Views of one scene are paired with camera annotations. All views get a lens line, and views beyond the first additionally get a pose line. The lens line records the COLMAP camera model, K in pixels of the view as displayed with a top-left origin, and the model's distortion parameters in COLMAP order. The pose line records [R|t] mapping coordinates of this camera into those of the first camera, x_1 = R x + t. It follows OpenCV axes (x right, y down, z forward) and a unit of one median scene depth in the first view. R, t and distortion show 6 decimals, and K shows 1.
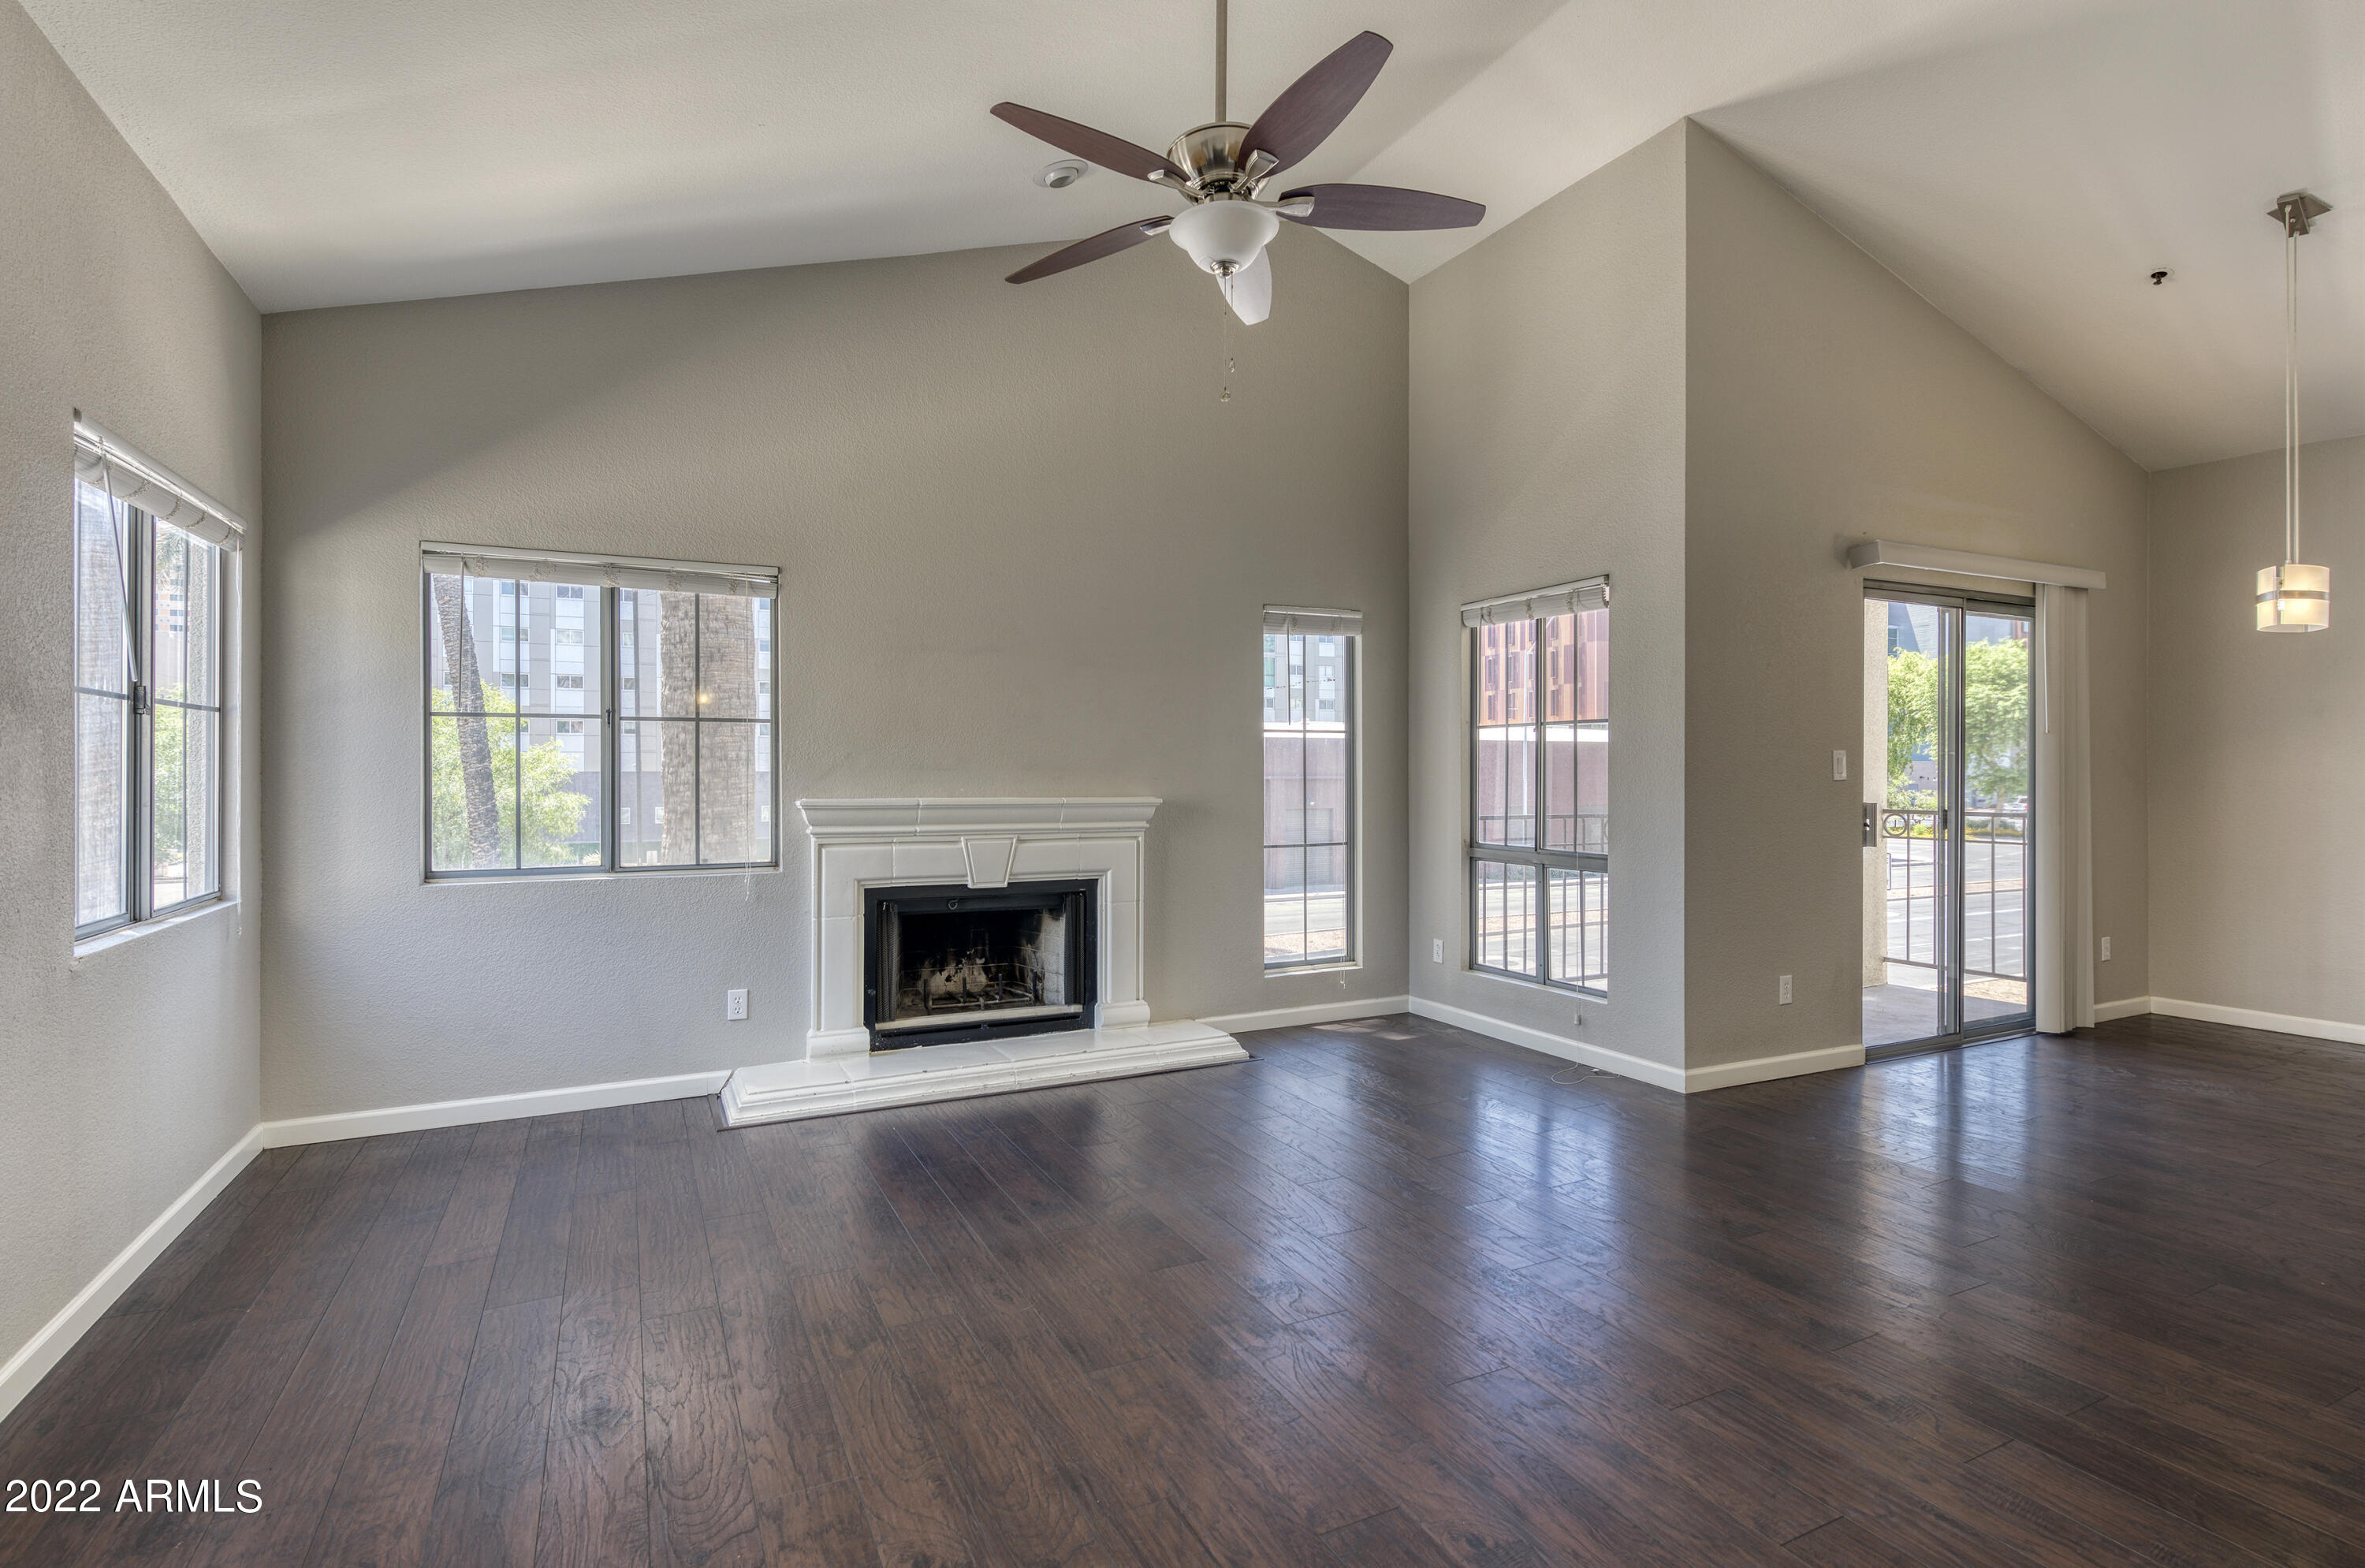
lens RADIAL K [[1111.7, 0, 1155.2], [0, 1111.7, 769.4], [0, 0, 1]] dist [0.004243, -0.002387]
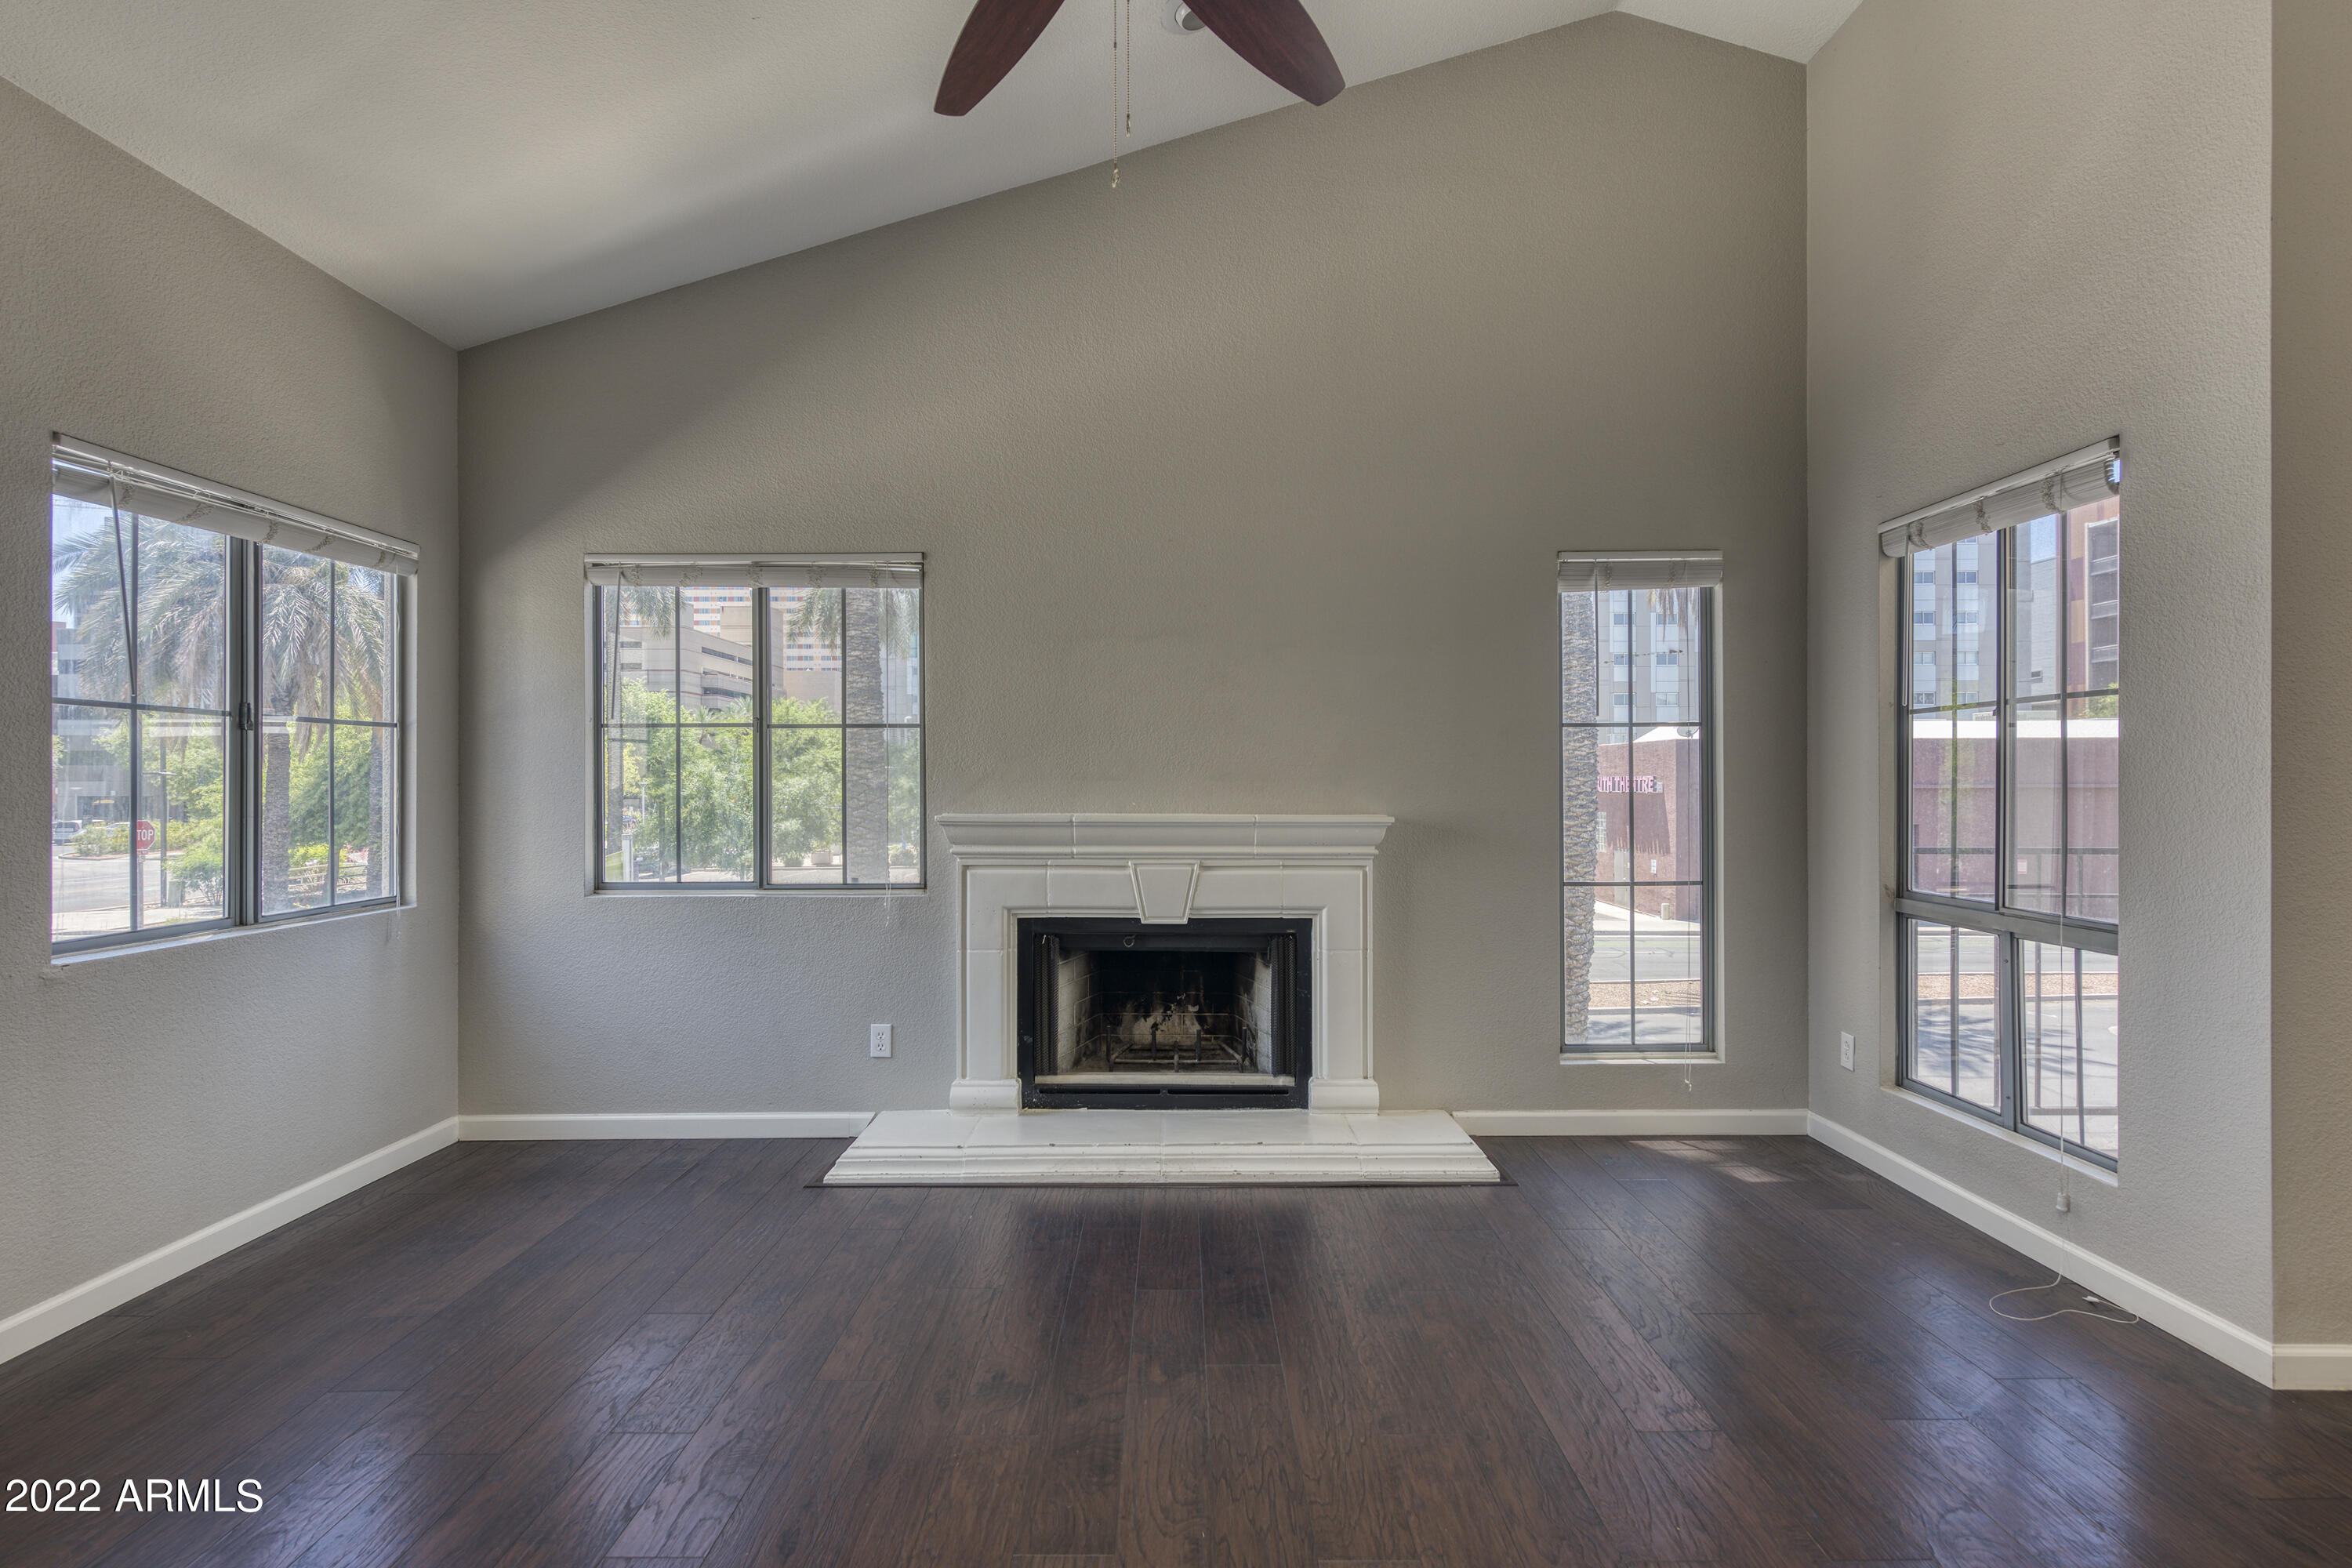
lens RADIAL K [[1105.6, 0, 1176.4], [0, 1105.6, 777.8], [0, 0, 1]] dist [0.004243, -0.002387]
pose [[0.901920, -0.003774, -0.431886, 0.211057], [0.002982, 0.999992, -0.002510, 0.001019], [0.431893, 0.000976, 0.901925, 0.270630]]
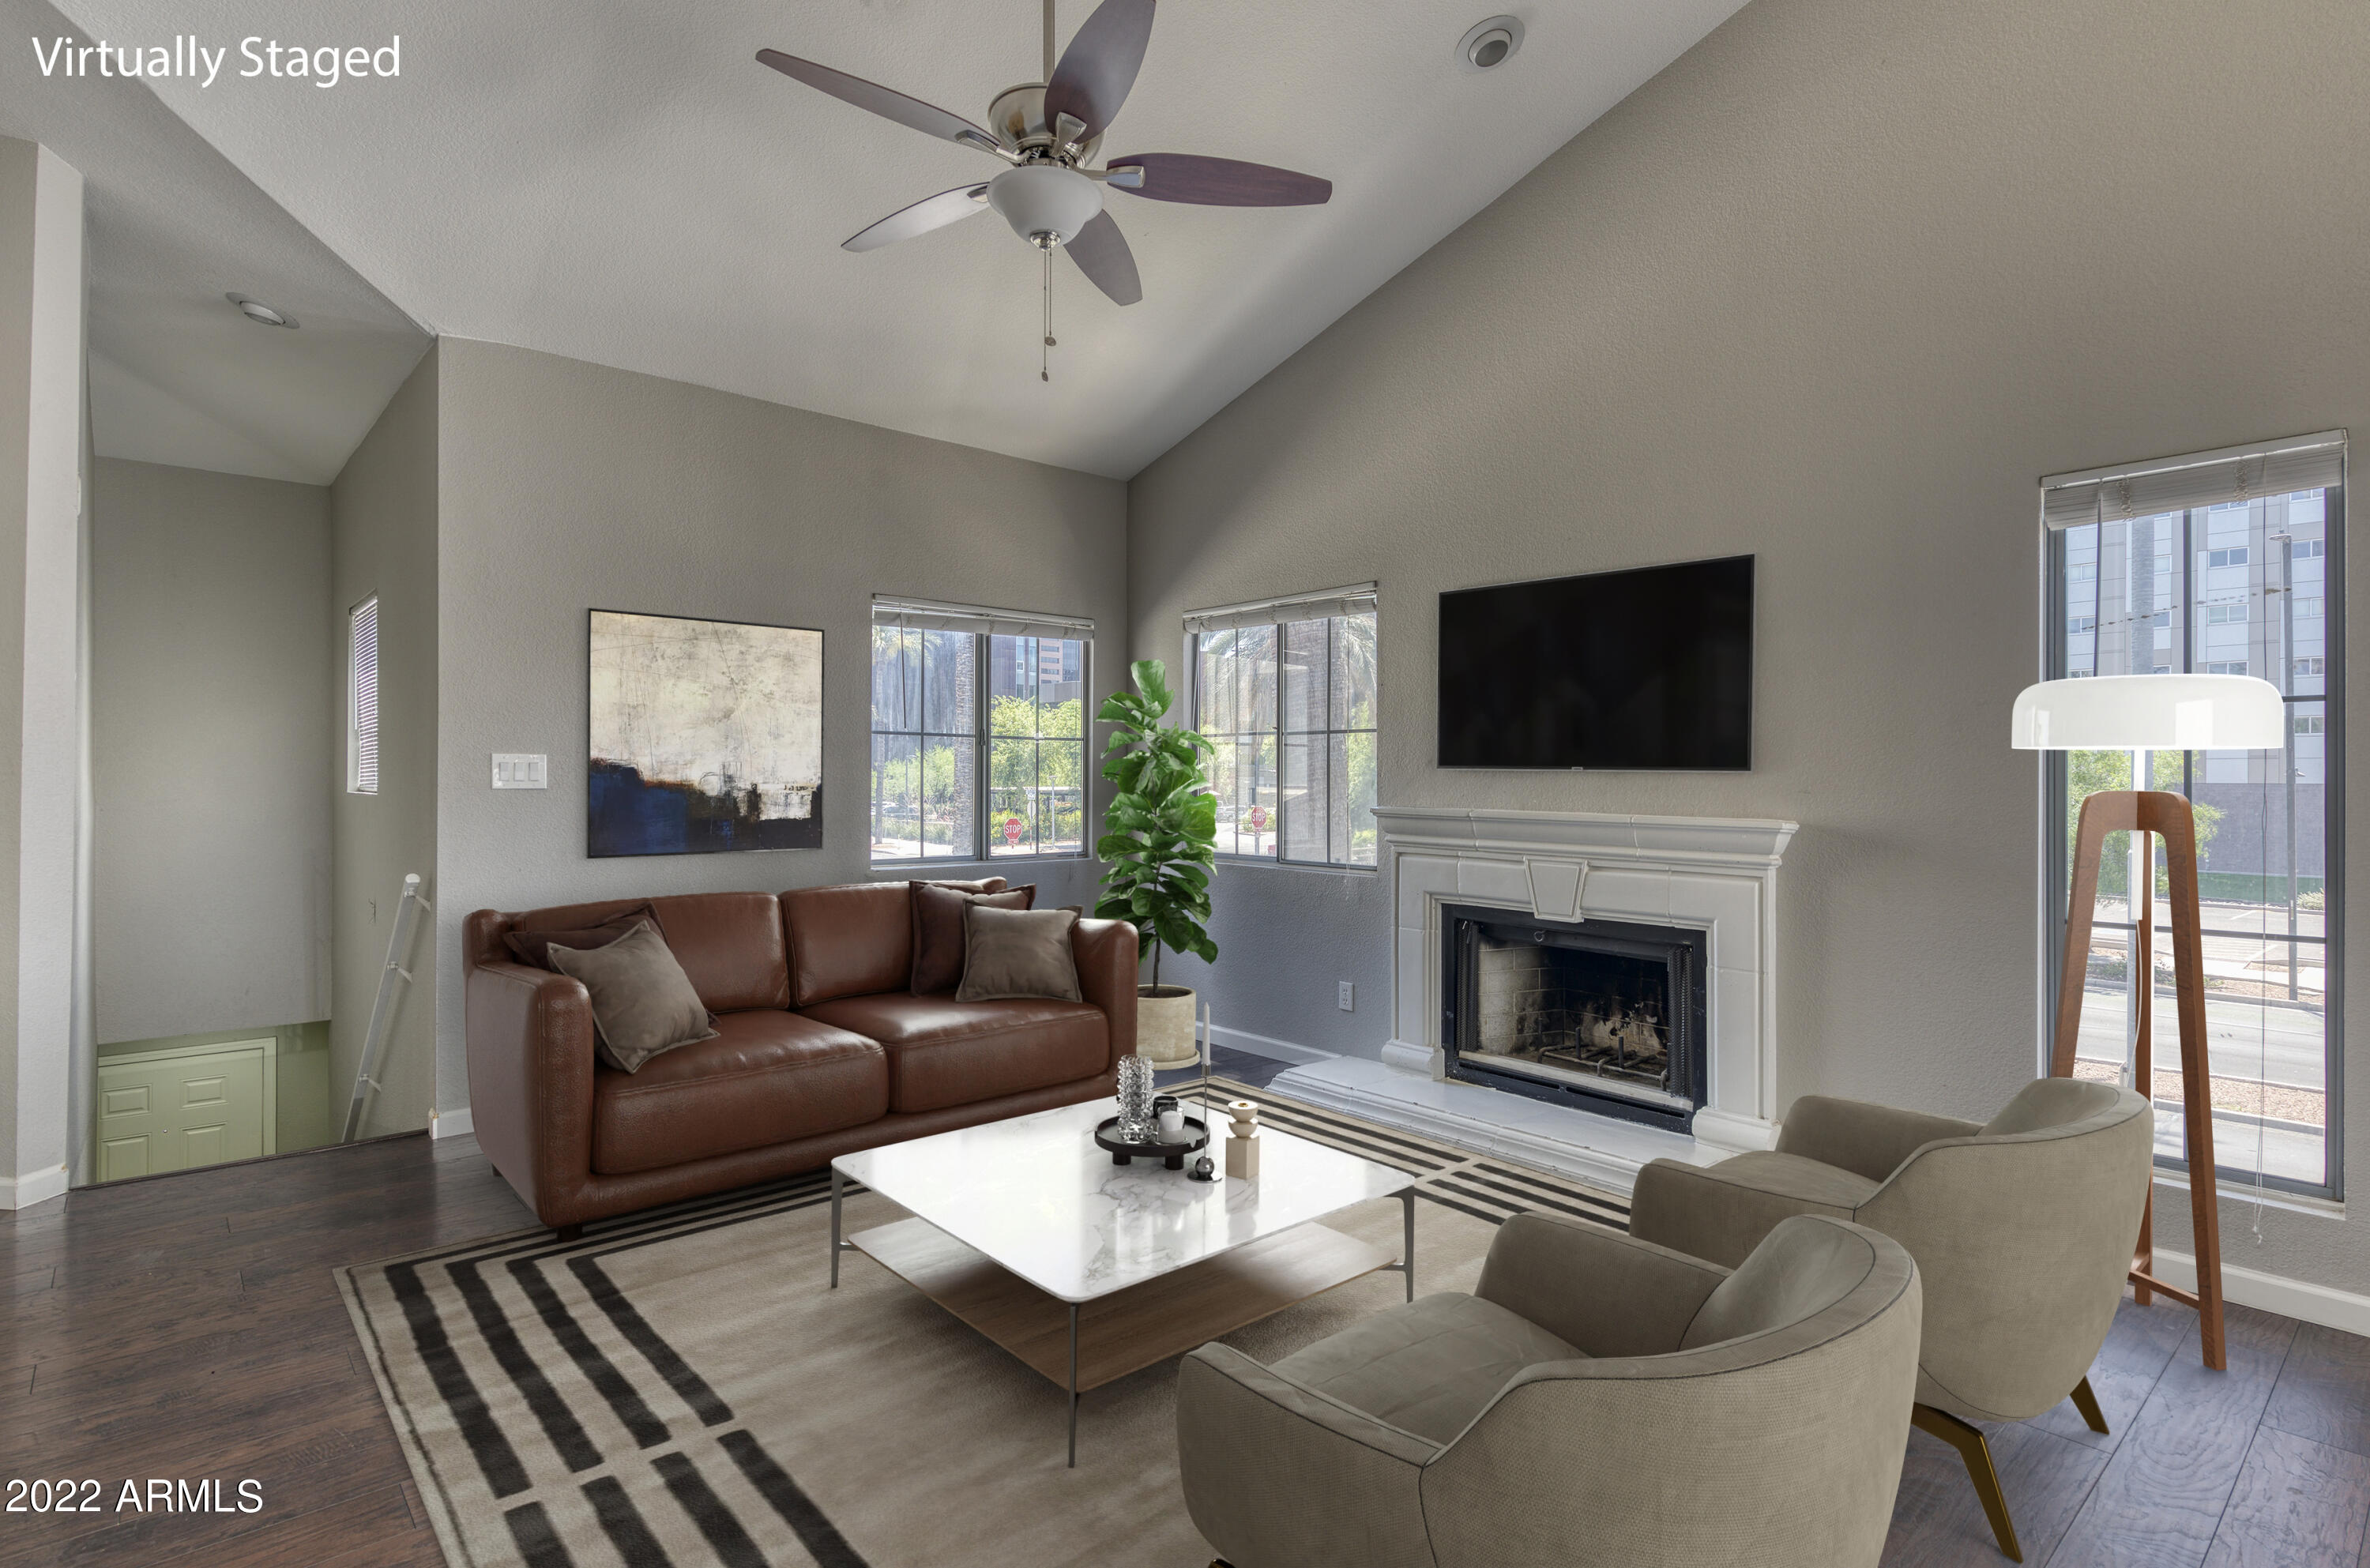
lens RADIAL K [[1168.0, 0, 1184.8], [0, 1168.0, 779.9], [0, 0, 1]] dist [0.002569, -0.000717]
pose [[0.272922, 0.001577, -0.962035, 0.612824], [-0.004385, 0.999990, 0.000395, 0.002716], [0.962026, 0.004110, 0.272926, 0.499070]]
